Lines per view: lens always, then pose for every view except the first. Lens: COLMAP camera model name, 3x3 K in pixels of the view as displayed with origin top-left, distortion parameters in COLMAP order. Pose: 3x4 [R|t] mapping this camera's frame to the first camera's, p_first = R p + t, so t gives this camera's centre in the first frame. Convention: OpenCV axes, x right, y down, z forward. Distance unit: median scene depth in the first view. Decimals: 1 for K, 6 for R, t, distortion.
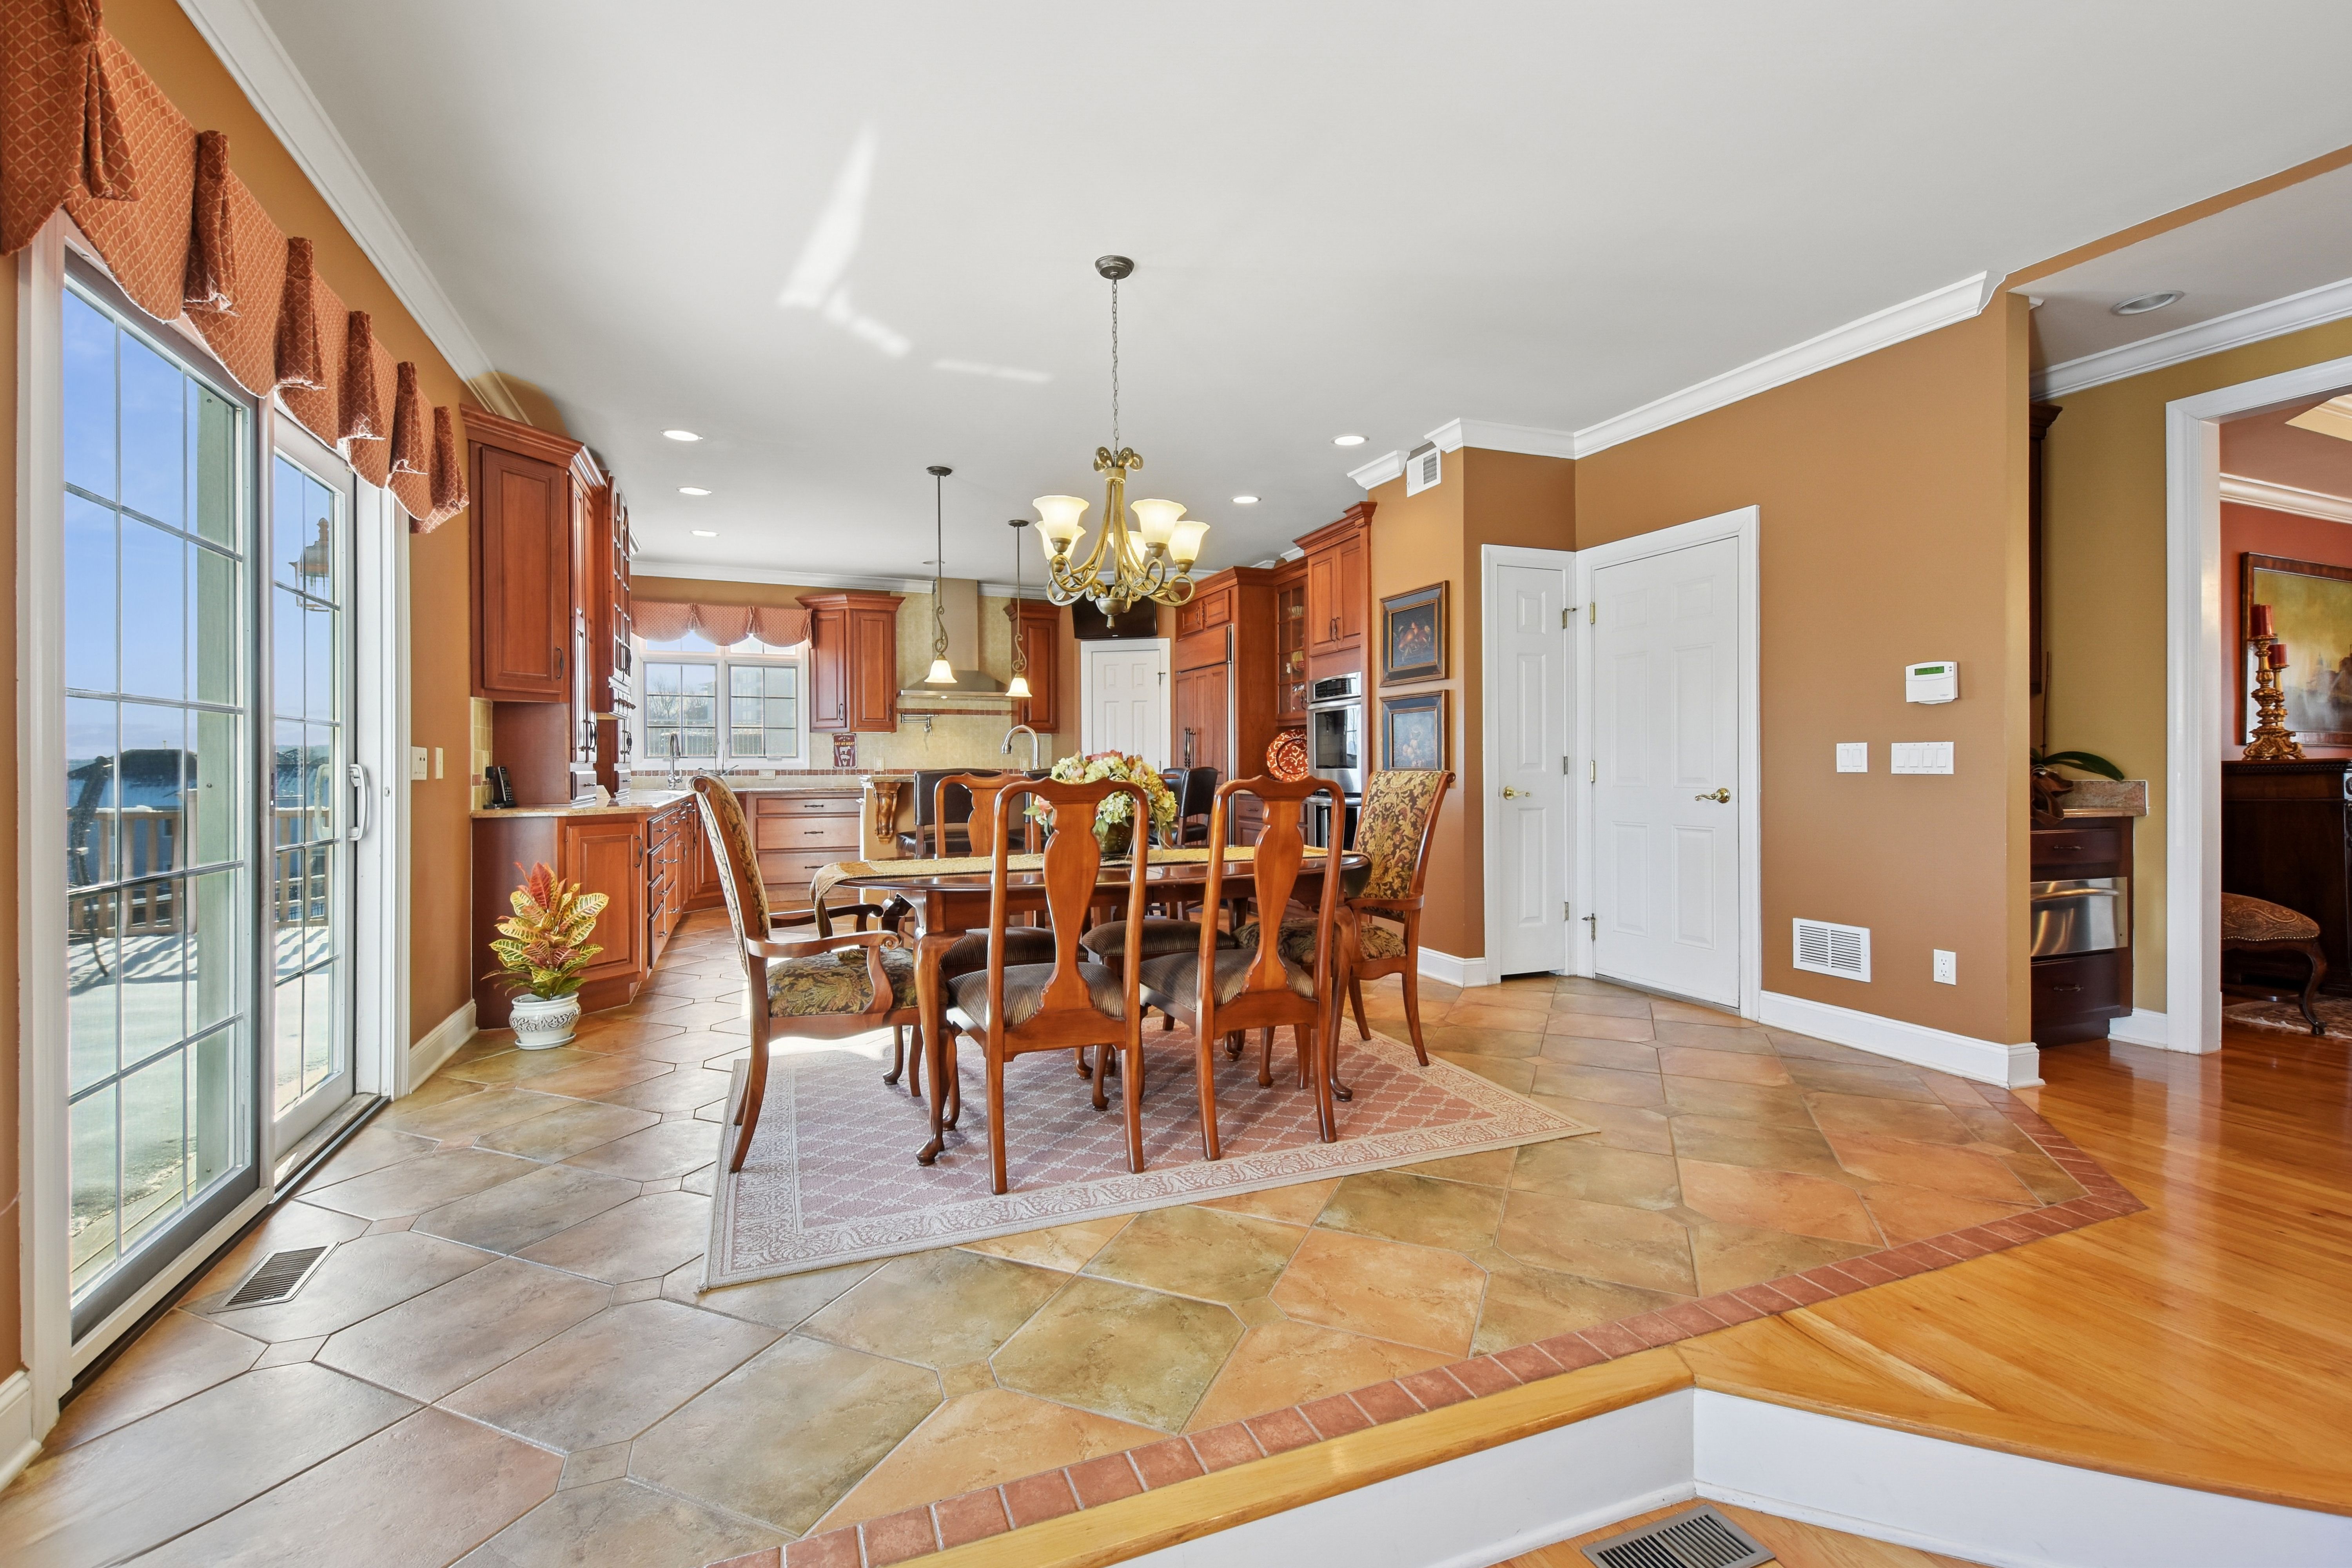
lens RADIAL K [[1020.6, 0, 1170.2], [0, 1020.6, 765.2], [0, 0, 1]] dist [0.023333, -0.015594]
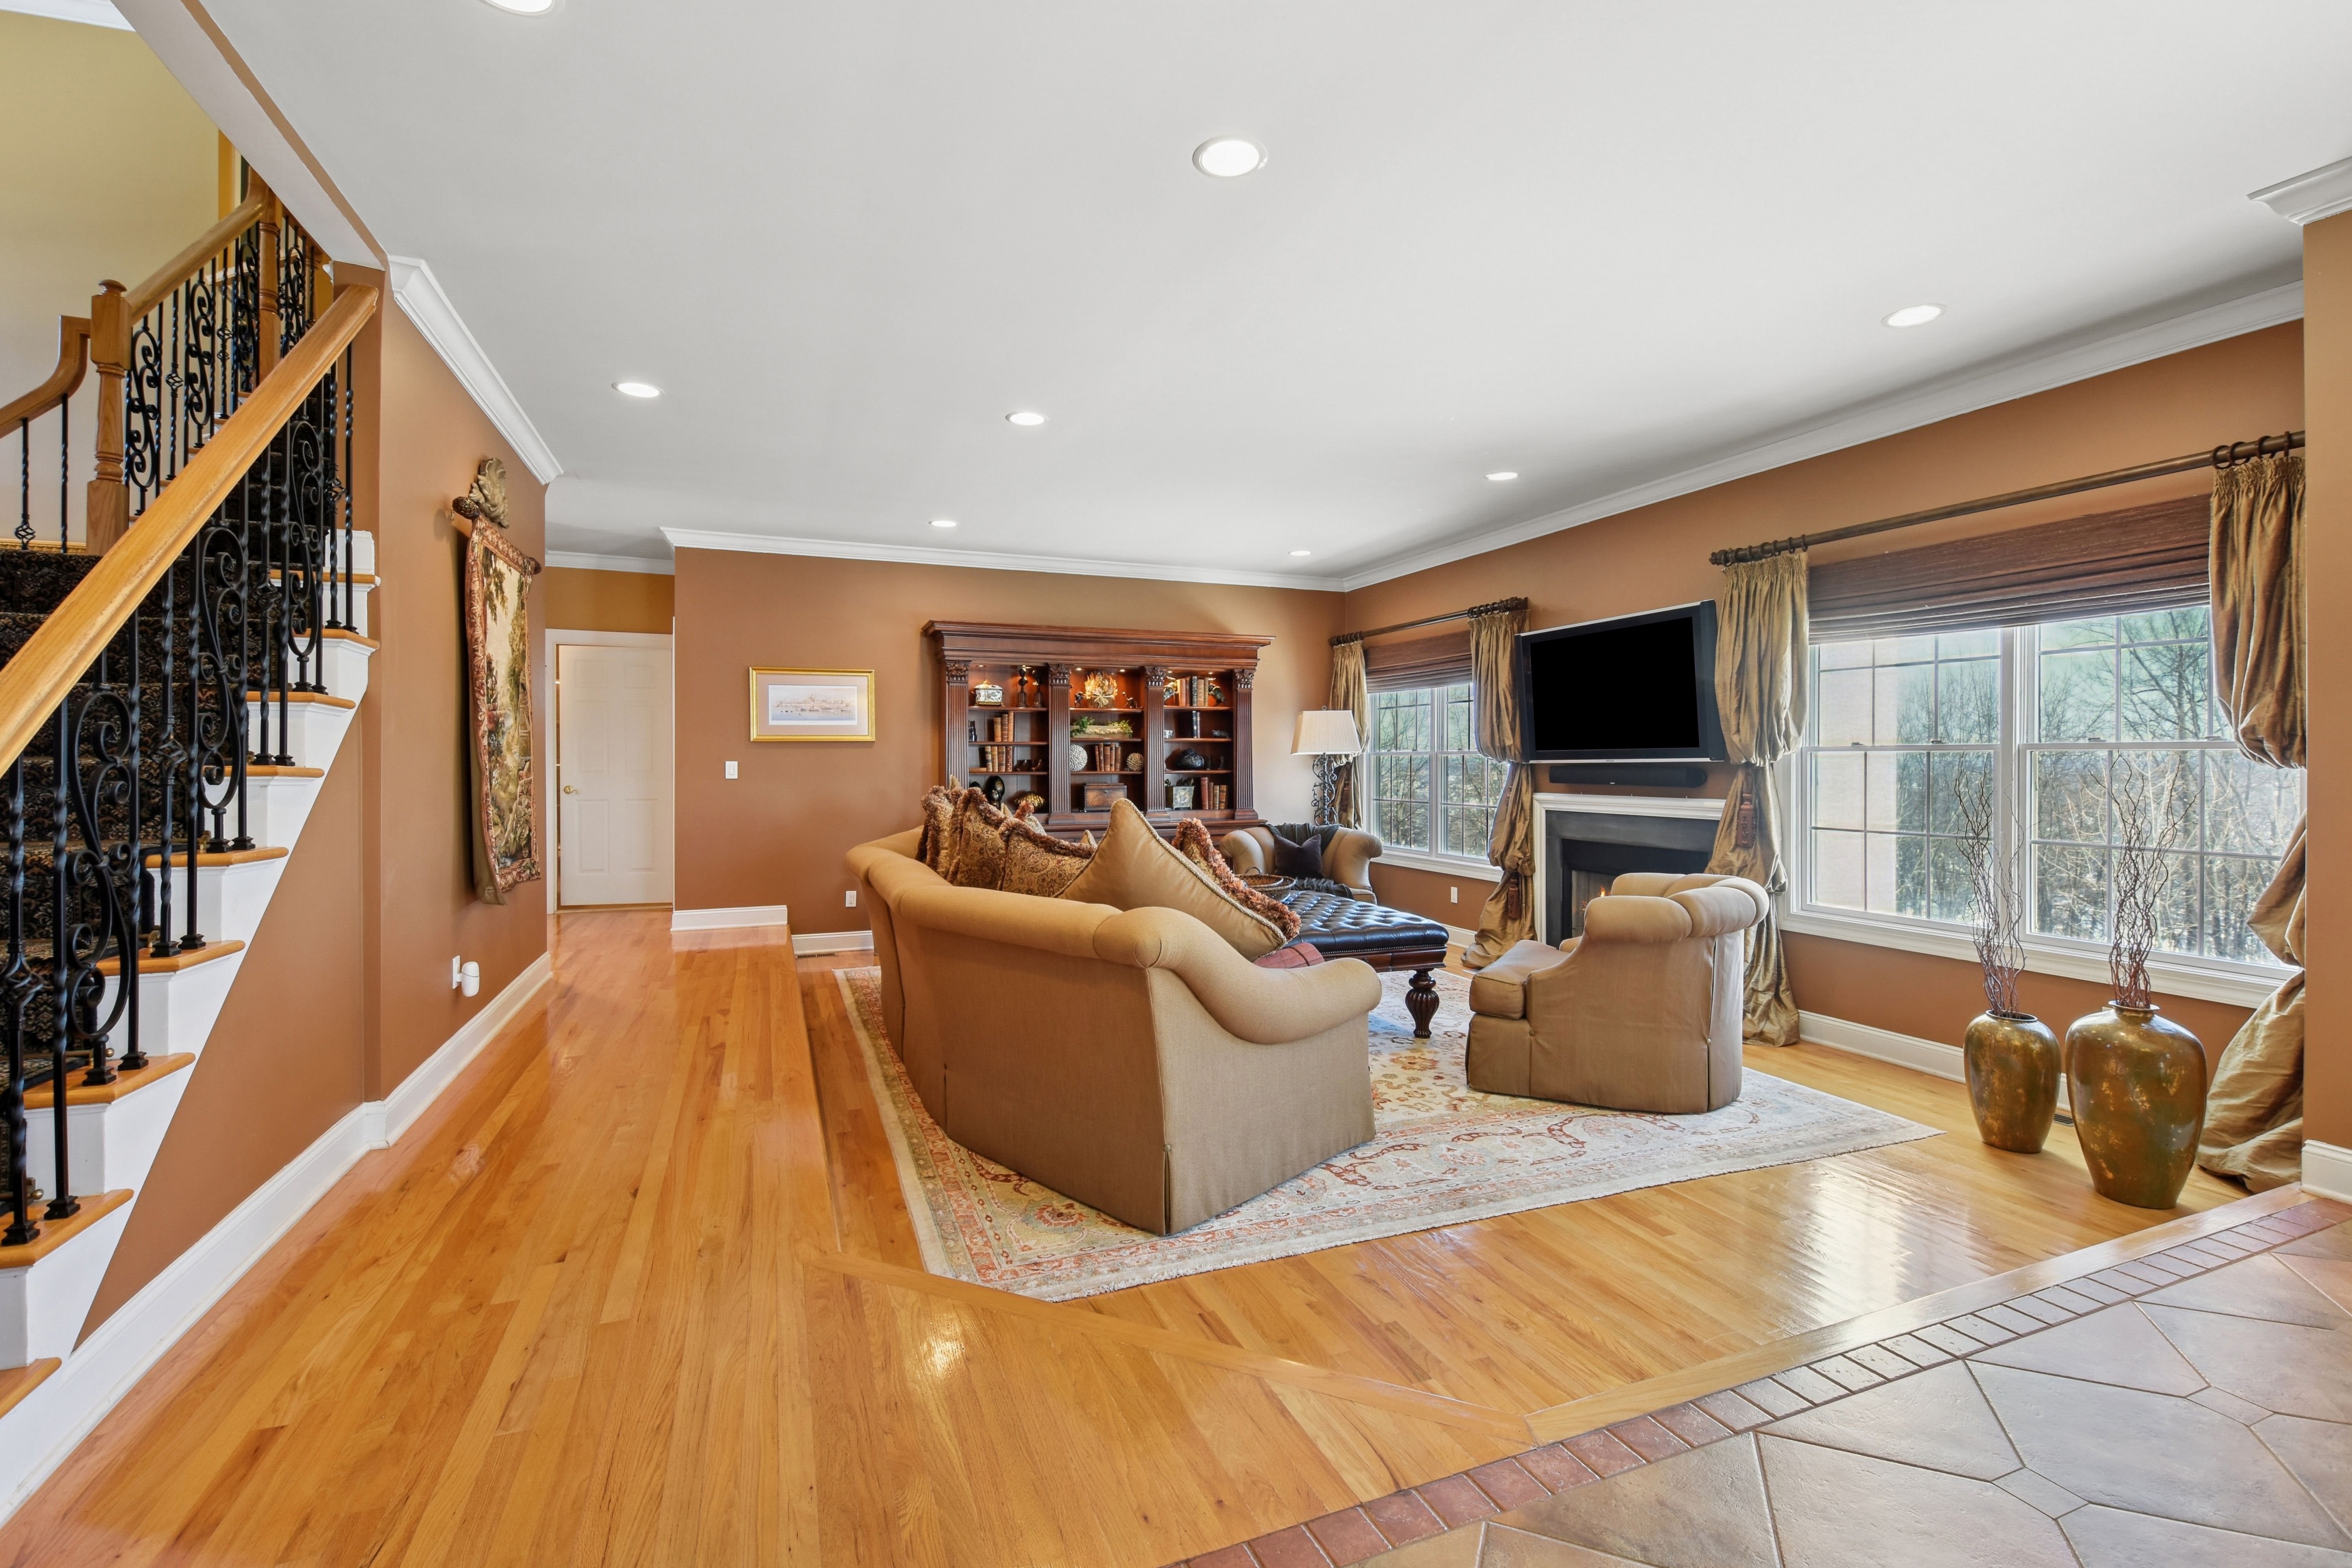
lens RADIAL K [[1020.6, 0, 1170.2], [0, 1020.6, 765.2], [0, 0, 1]] dist [0.023333, -0.015594]
pose [[-0.999997, 0.001656, 0.001744, 0.207685], [0.001666, 0.999980, 0.006161, -0.012359], [-0.001734, 0.006164, -0.999979, 0.489863]]
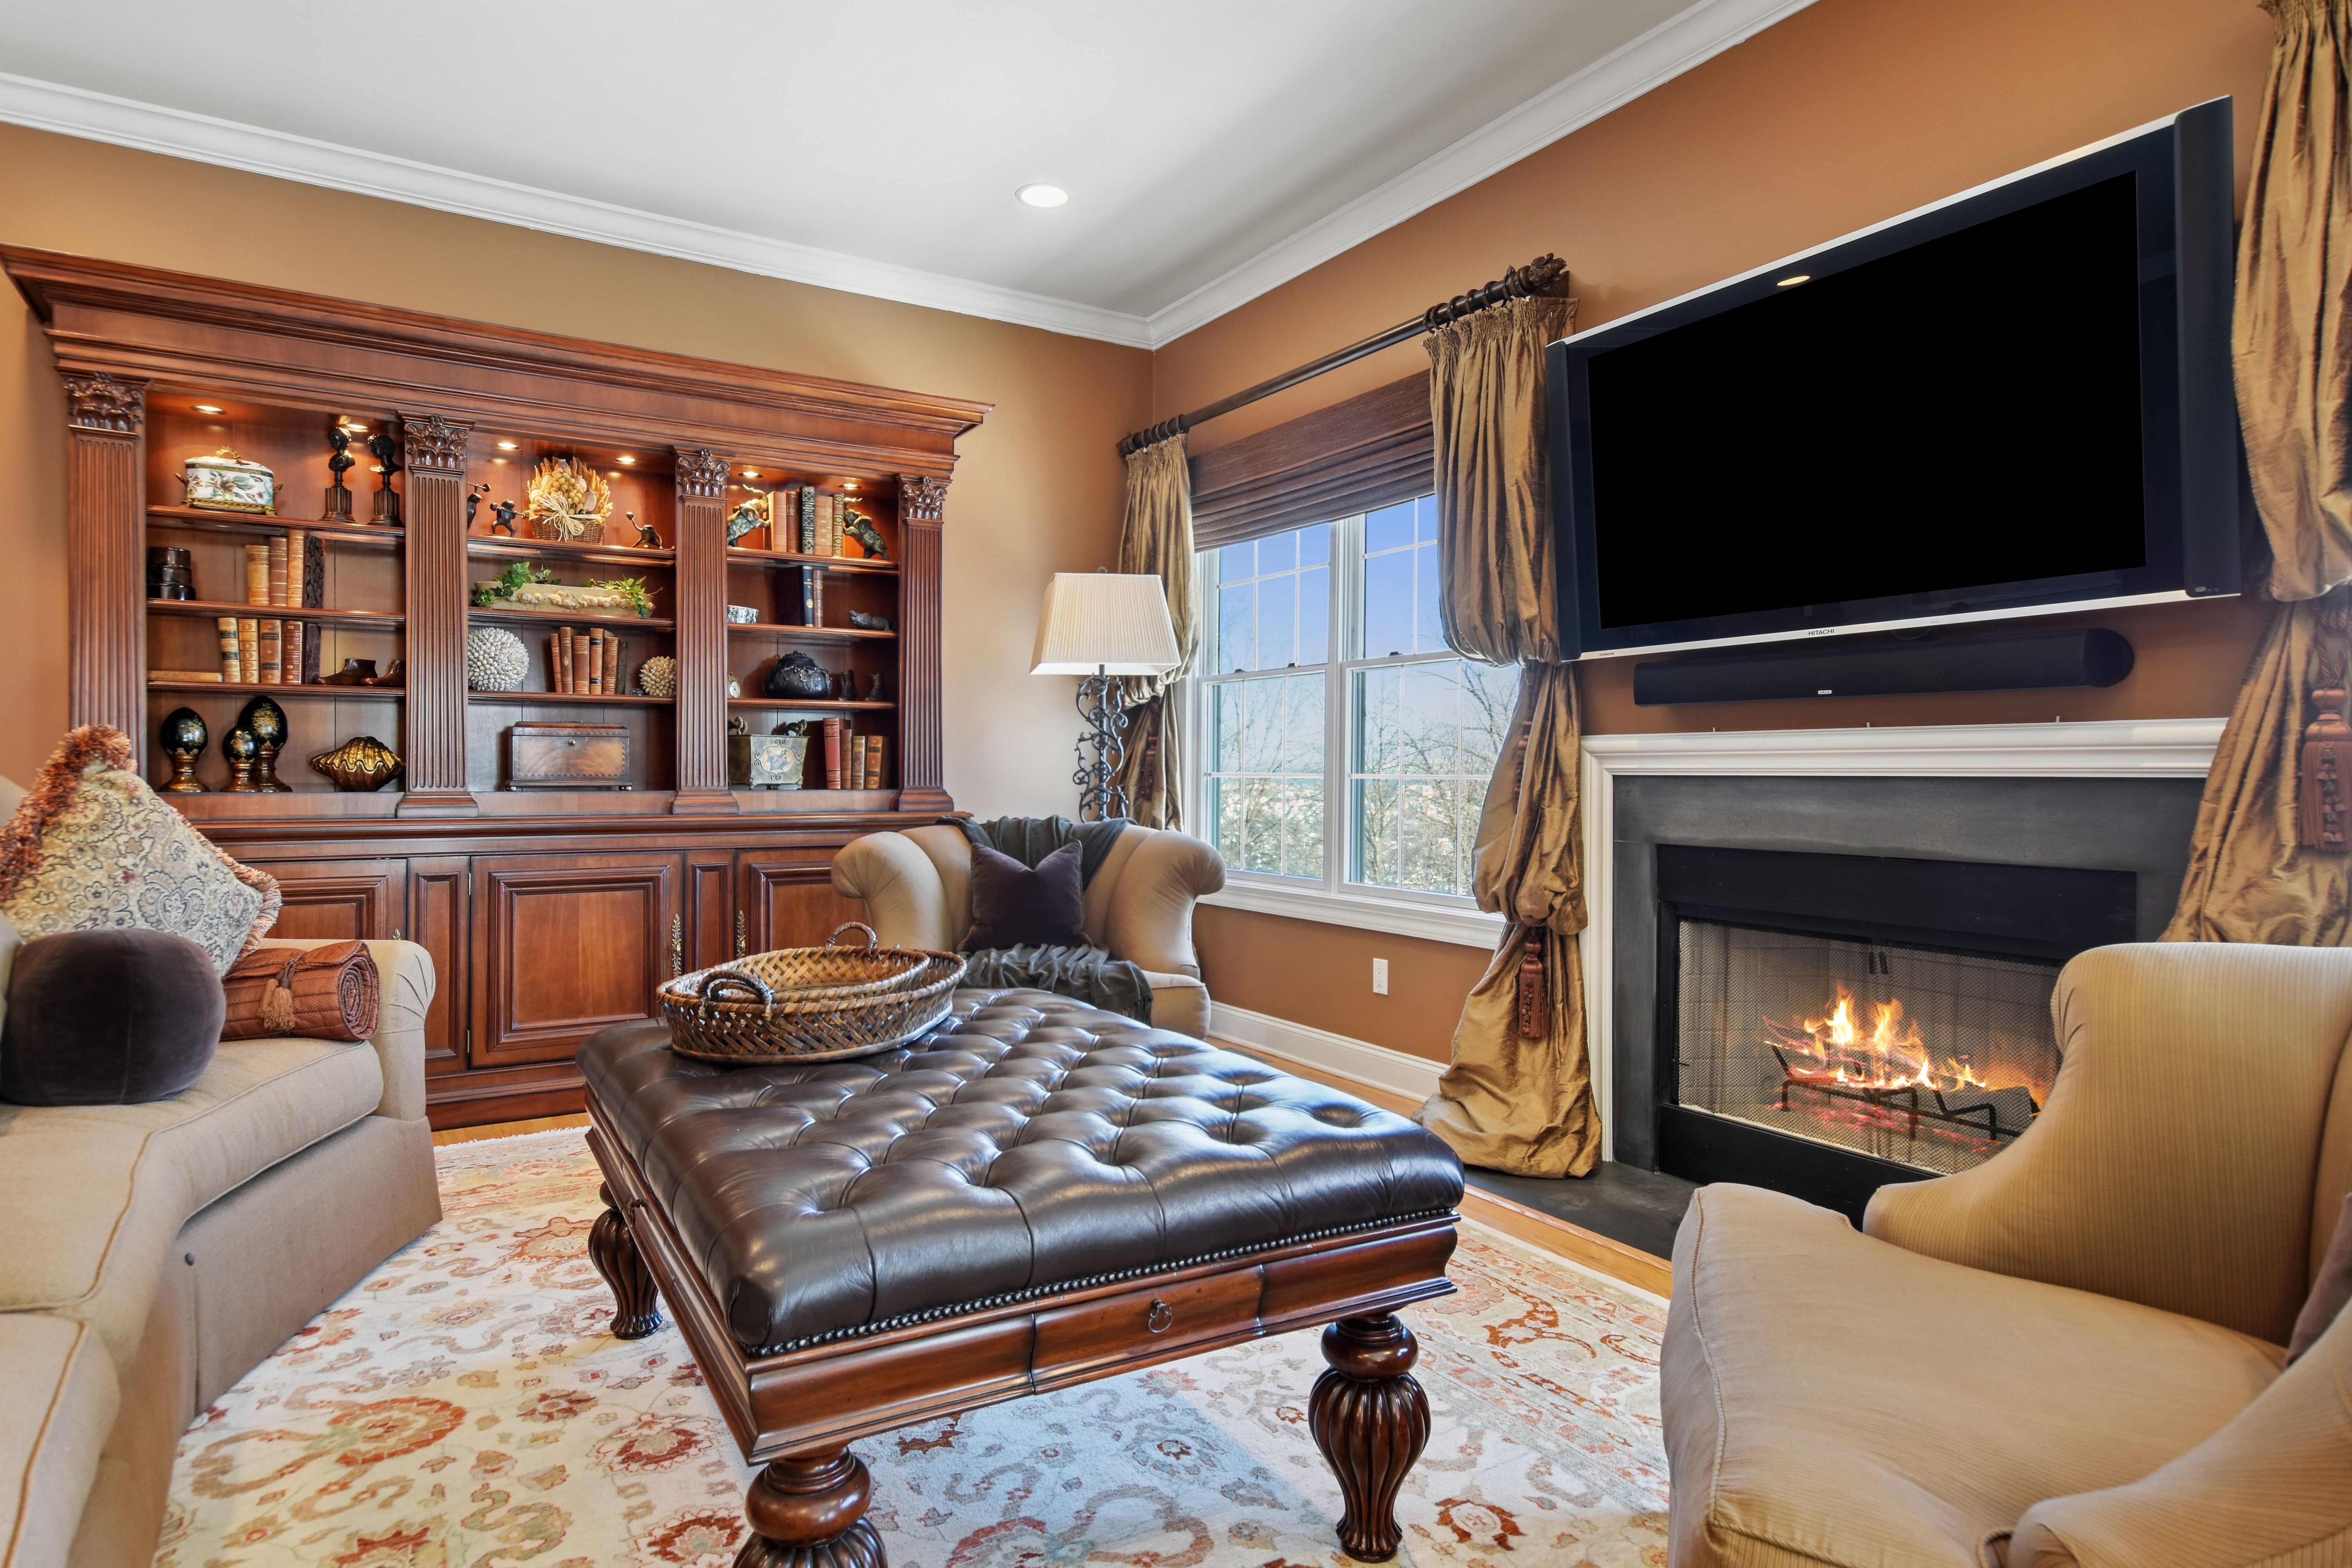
lens RADIAL K [[1338.1, 0, 1162.8], [0, 1338.1, 779.8], [0, 0, 1]] dist [0.035256, -0.000419]
pose [[-0.987158, -0.003935, -0.159696, 0.119609], [-0.005484, 0.999942, 0.009257, 0.030468], [0.159651, 0.010014, -0.987123, 0.049840]]
